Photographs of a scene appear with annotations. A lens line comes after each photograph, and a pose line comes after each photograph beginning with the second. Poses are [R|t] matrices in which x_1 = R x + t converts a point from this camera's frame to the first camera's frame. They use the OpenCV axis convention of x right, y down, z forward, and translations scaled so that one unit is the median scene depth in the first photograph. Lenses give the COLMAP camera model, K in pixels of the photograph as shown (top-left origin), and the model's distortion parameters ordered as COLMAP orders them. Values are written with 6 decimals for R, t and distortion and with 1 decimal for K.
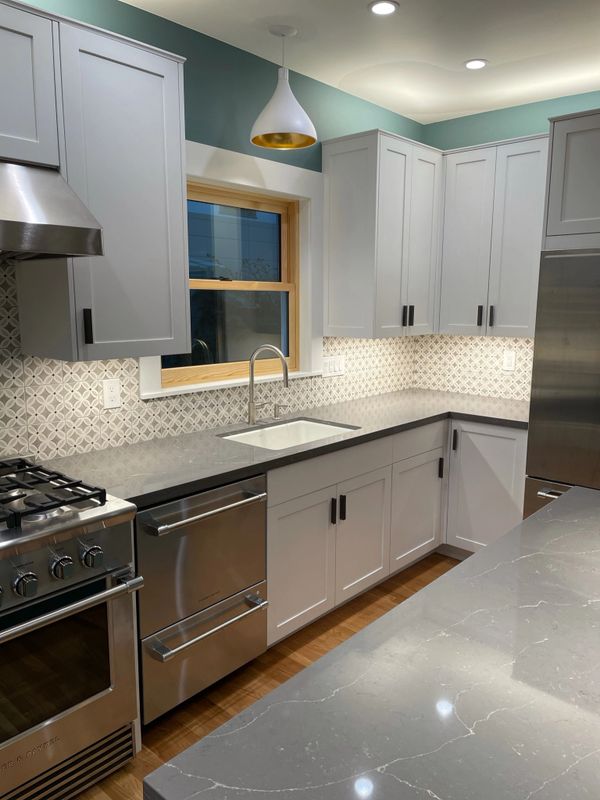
lens RADIAL K [[606.4, 0, 312.1], [0, 606.4, 399.0], [0, 0, 1]] dist [0.071467, -0.093539]
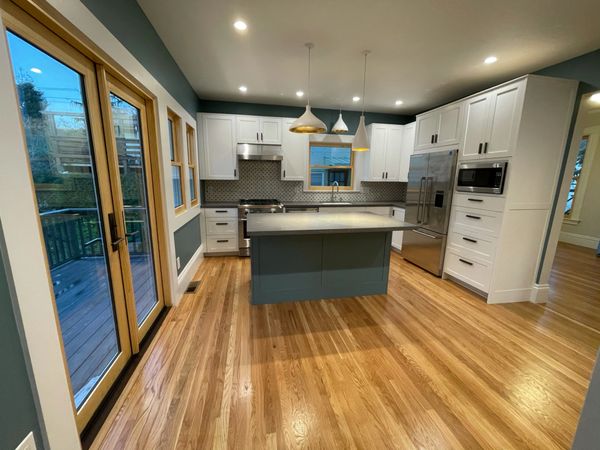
lens RADIAL K [[245.8, 0, 299.3], [0, 245.8, 223.2], [0, 0, 1]] dist [-0.009688, 0.000233]
pose [[0.795664, 0.118626, -0.594009, 0.810114], [-0.108179, 0.992699, 0.053342, 0.138177], [0.596000, 0.021817, 0.802688, -0.485945]]
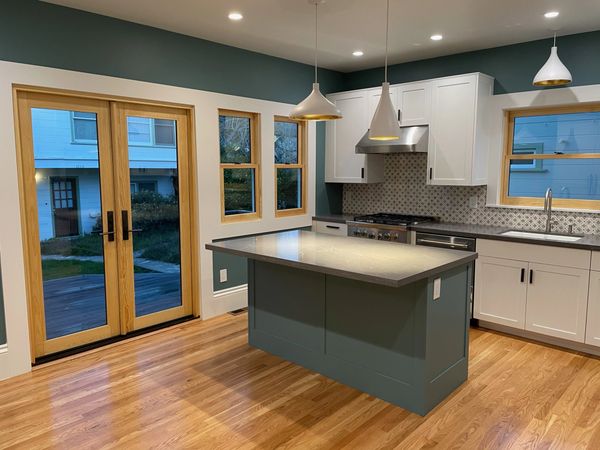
lens RADIAL K [[454.8, 0, 302.1], [0, 454.8, 220.8], [0, 0, 1]] dist [0.071467, -0.093539]
pose [[-0.025174, 0.113800, -0.993185, 1.491838], [-0.162617, 0.979801, 0.116389, -0.036949], [0.986368, 0.164438, -0.006160, 0.313662]]
